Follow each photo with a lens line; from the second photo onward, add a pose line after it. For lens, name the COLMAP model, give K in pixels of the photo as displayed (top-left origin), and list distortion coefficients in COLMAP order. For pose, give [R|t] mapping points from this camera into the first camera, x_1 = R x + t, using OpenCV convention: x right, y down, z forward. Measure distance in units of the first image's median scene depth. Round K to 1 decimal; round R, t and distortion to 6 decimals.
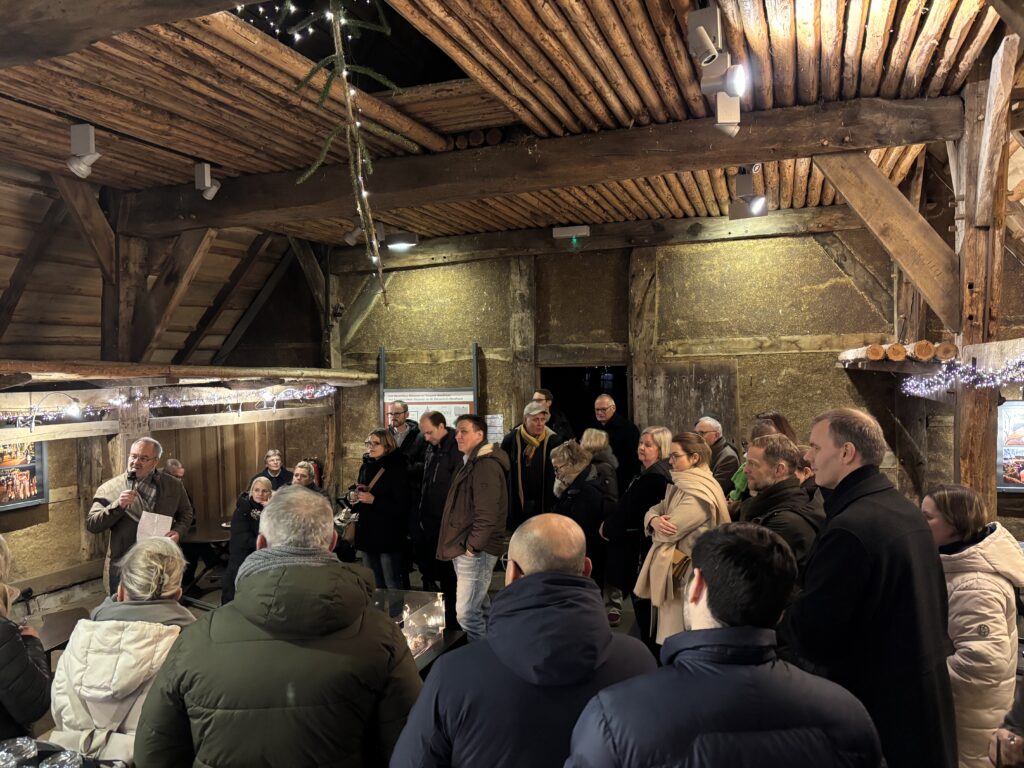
lens RADIAL K [[773.5, 0, 517.4], [0, 773.5, 387.7], [0, 0, 1]] dist [0.055711, -0.065759]
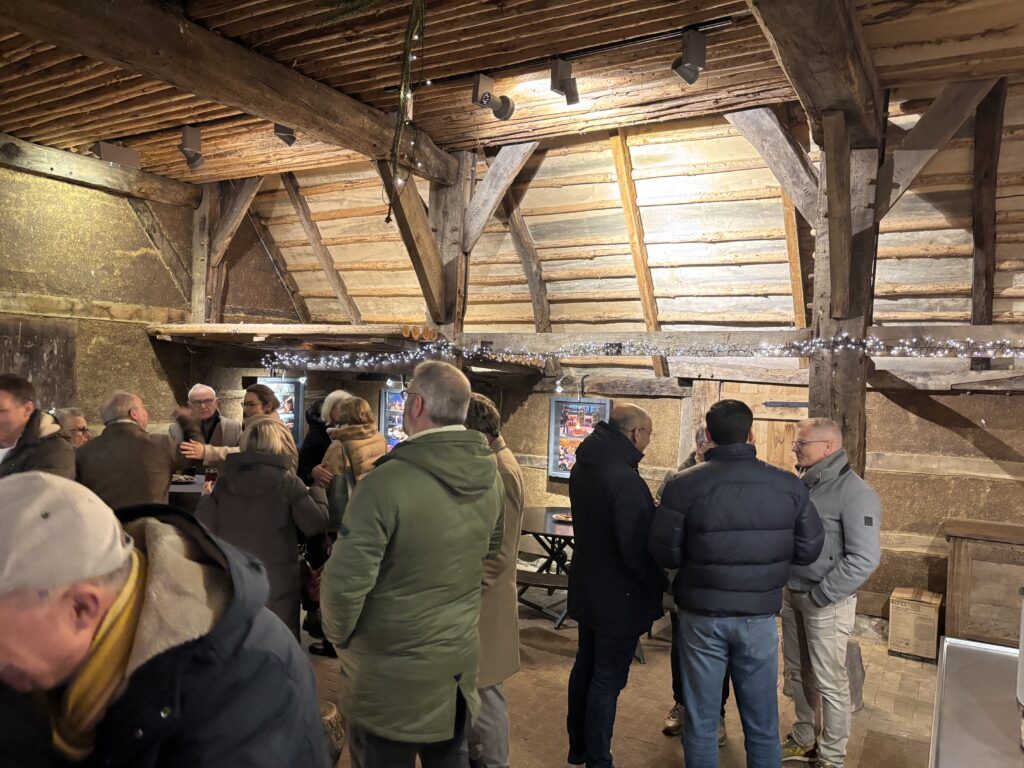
lens RADIAL K [[773.5, 0, 518.7], [0, 773.5, 393.4], [0, 0, 1]] dist [0.055711, -0.065759]
pose [[0.183636, 0.006758, 0.982971, -0.434556], [-0.021076, 0.999774, -0.002936, 0.031828], [-0.982768, -0.020178, 0.183737, 0.336530]]
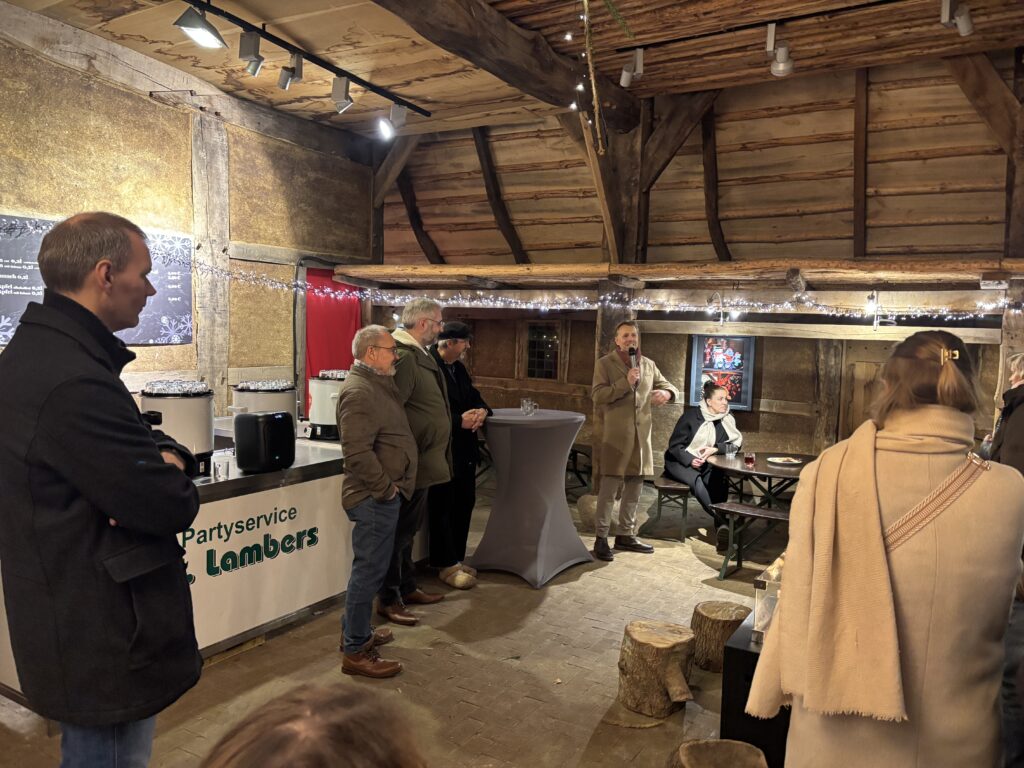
lens RADIAL K [[773.5, 0, 507.9], [0, 773.5, 387.4], [0, 0, 1]] dist [0.055711, -0.065759]
pose [[-0.204229, 0.095542, -0.974249, 0.340857], [-0.043893, 0.993331, 0.106614, 0.030061], [0.977939, 0.064536, -0.198674, 0.511590]]
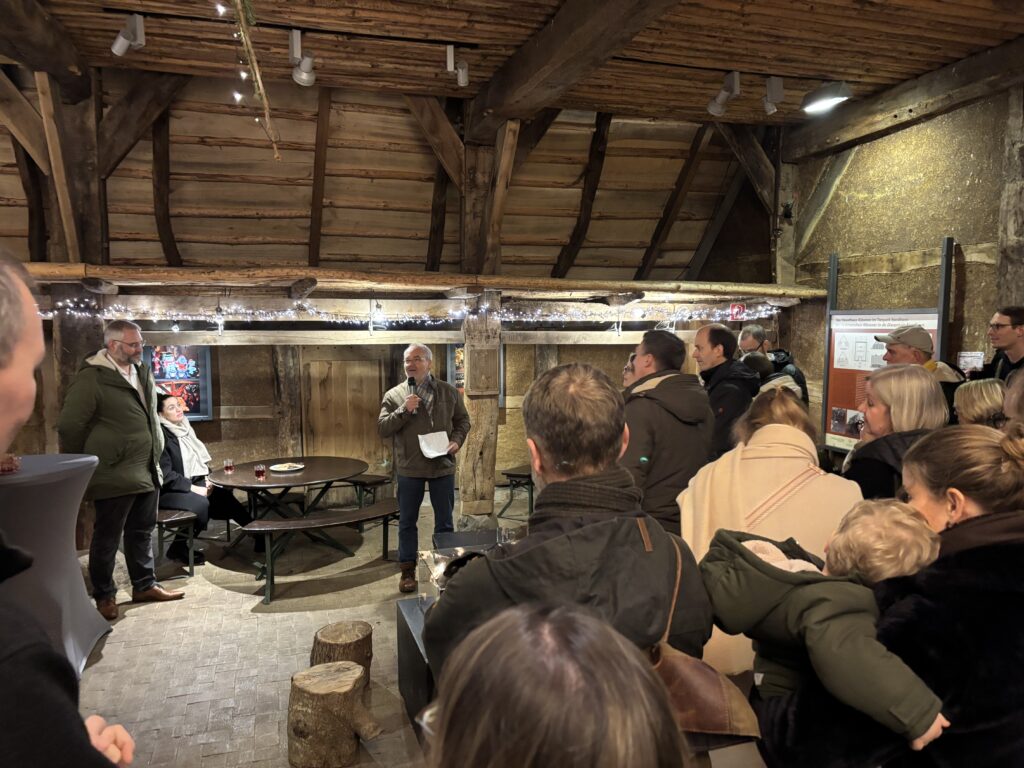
lens RADIAL K [[773.5, 0, 511.6], [0, 773.5, 390.0], [0, 0, 1]] dist [0.055711, -0.065759]
pose [[0.603113, 0.091063, -0.792441, 0.274202], [-0.026048, 0.995181, 0.094536, 0.017151], [0.797231, -0.036375, 0.602578, 0.337844]]
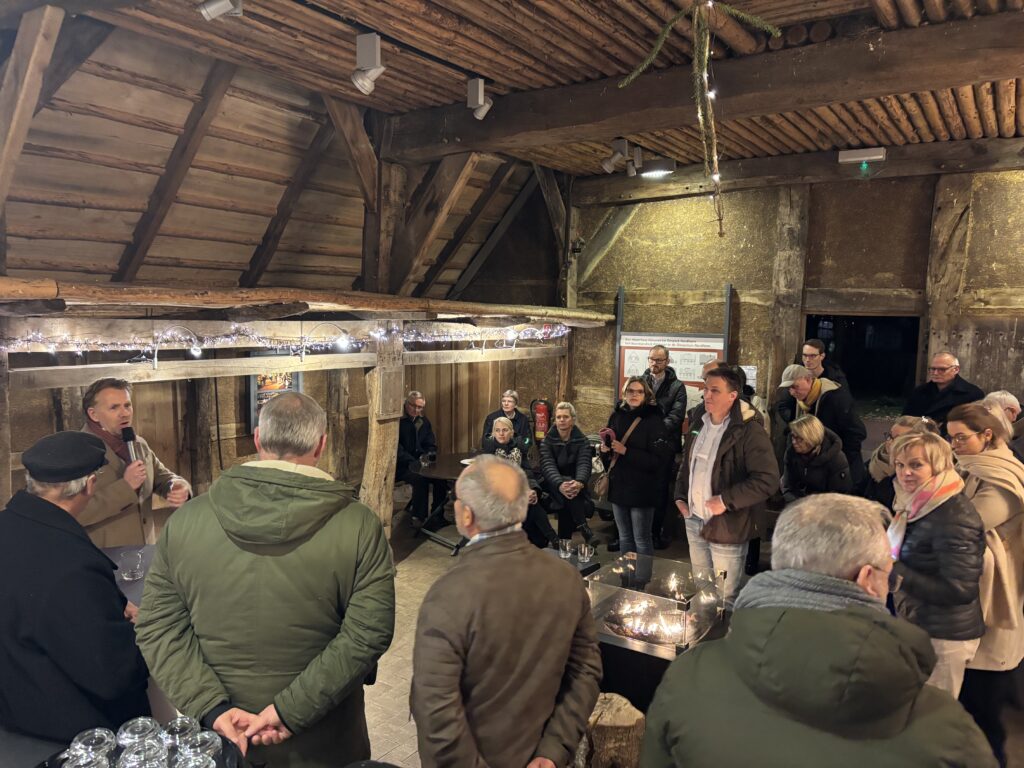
lens RADIAL K [[773.5, 0, 519.8], [0, 773.5, 389.9], [0, 0, 1]] dist [0.055711, -0.065759]
pose [[0.971312, 0.062393, -0.229480, -0.082644], [-0.043597, 0.995333, 0.086087, -0.003297], [0.233780, -0.073612, 0.969499, 0.067274]]
